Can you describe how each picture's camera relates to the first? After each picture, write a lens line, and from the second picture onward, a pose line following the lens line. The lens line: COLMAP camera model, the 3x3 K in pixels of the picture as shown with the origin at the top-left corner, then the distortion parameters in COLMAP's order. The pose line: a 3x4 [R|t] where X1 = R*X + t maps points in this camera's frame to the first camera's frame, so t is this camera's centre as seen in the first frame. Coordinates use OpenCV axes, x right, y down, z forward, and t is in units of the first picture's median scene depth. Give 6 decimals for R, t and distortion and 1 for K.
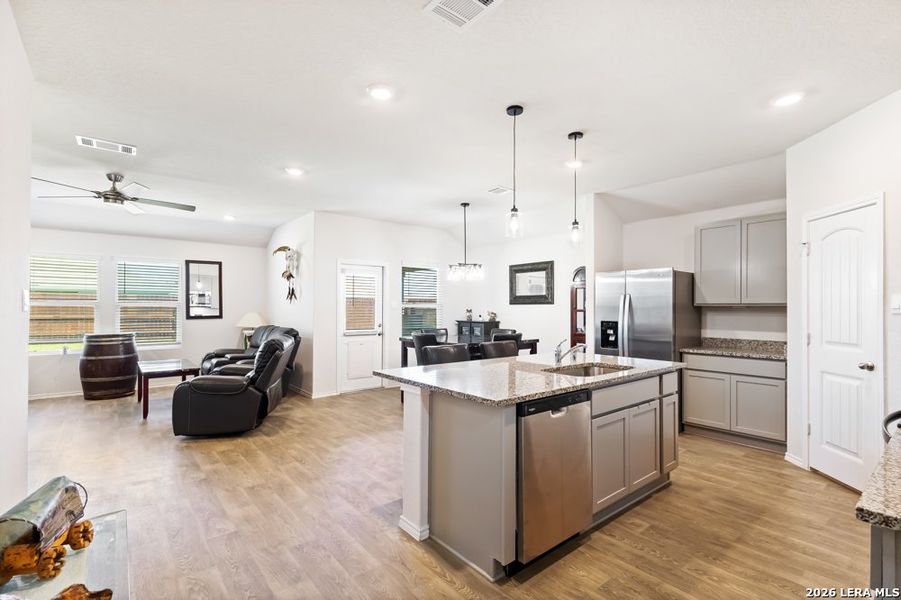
lens RADIAL K [[421.3, 0, 453.5], [0, 421.3, 302.8], [0, 0, 1]] dist [-0.003801, 0.002664]
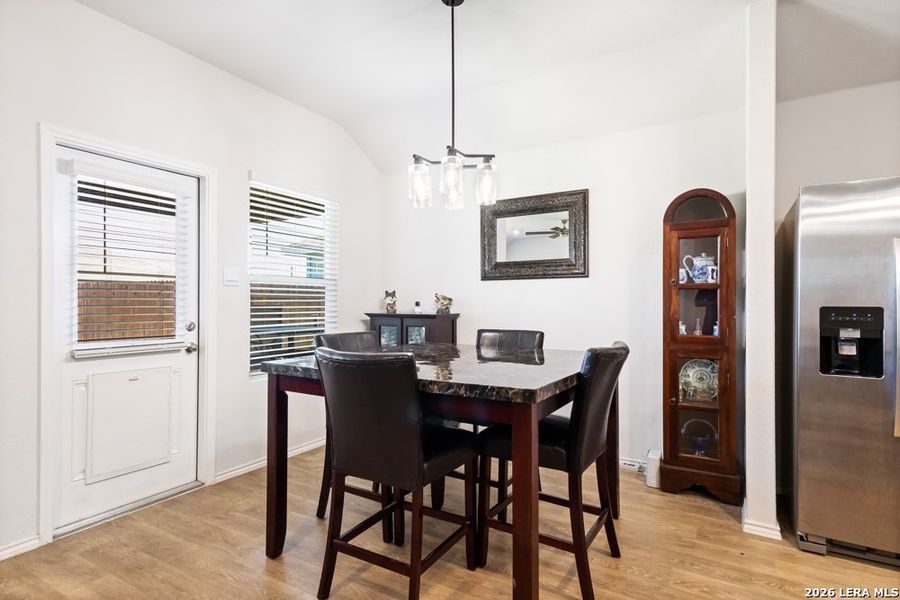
lens RADIAL K [[464.7, 0, 448.2], [0, 464.7, 300.8], [0, 0, 1]] dist [0.019493, -0.002716]
pose [[0.940991, -0.000076, 0.338431, -0.102252], [-0.002939, 0.999960, 0.008398, 0.026737], [-0.338419, -0.008897, 0.940954, 0.540619]]
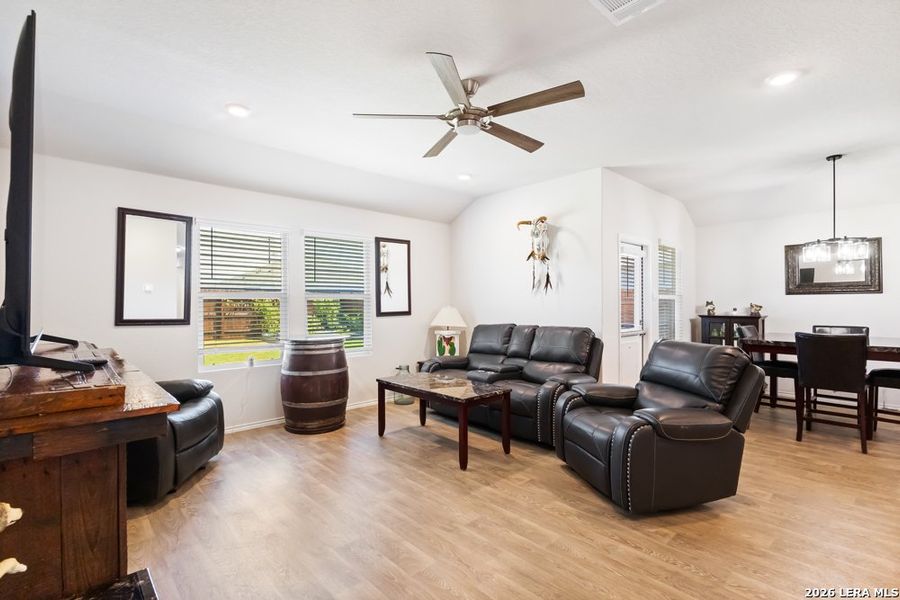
lens RADIAL K [[420.9, 0, 449.0], [0, 420.9, 301.3], [0, 0, 1]] dist [-0.003801, 0.002664]
pose [[0.998397, -0.005935, 0.056289, -0.602567], [0.005352, 0.999930, 0.010507, 0.005609], [-0.056347, -0.010189, 0.998359, 0.270183]]
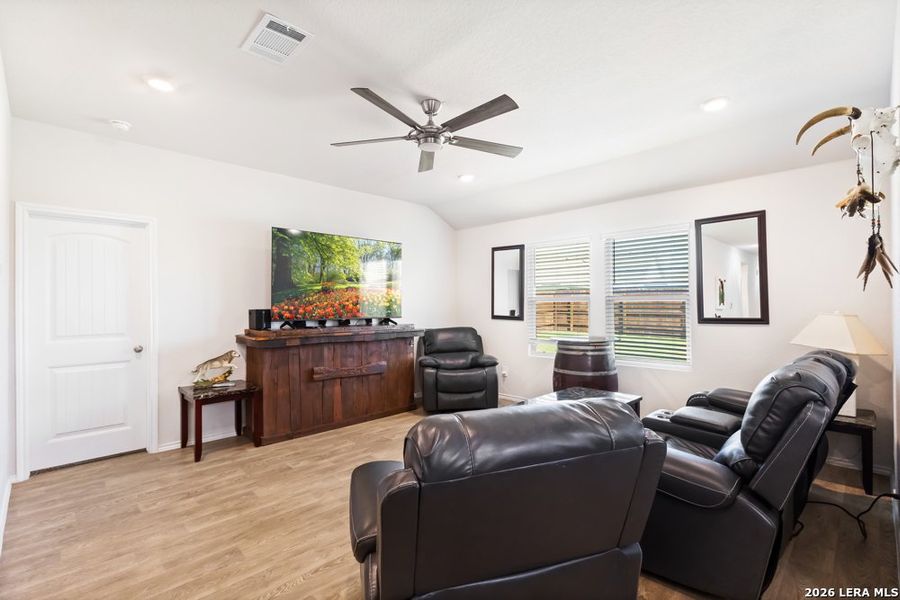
lens RADIAL K [[420.9, 0, 452.6], [0, 420.9, 299.1], [0, 0, 1]] dist [-0.003801, 0.002664]
pose [[0.082022, -0.014137, -0.996530, -0.101088], [0.017698, 0.999762, -0.012726, 0.008334], [0.996473, -0.016593, 0.082253, 0.680549]]
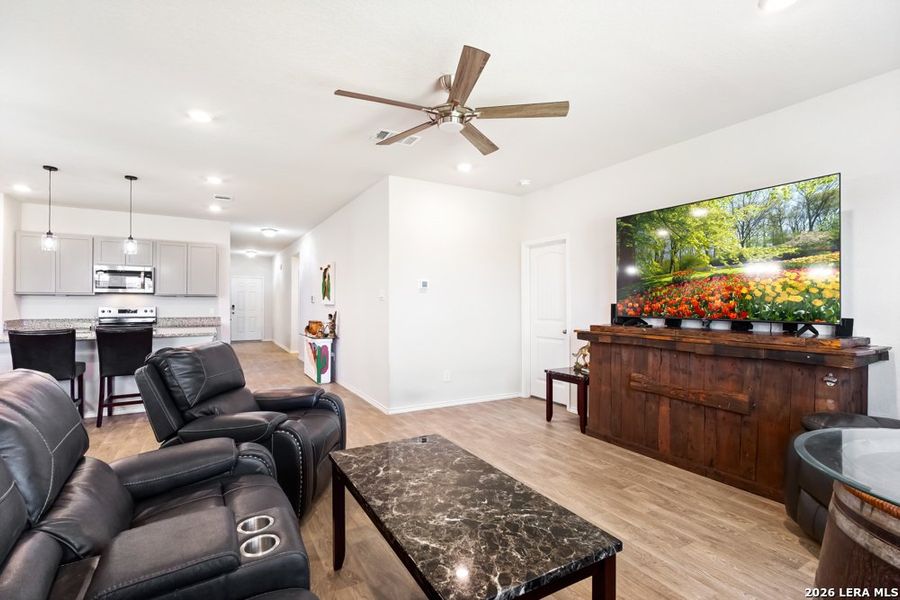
lens RADIAL K [[420.9, 0, 457.8], [0, 420.9, 300.4], [0, 0, 1]] dist [-0.003801, 0.002664]
pose [[-0.986616, -0.007460, 0.162887, -0.647507], [-0.010089, 0.999832, -0.015319, 0.016668], [-0.162746, -0.016757, -0.986526, 1.121318]]
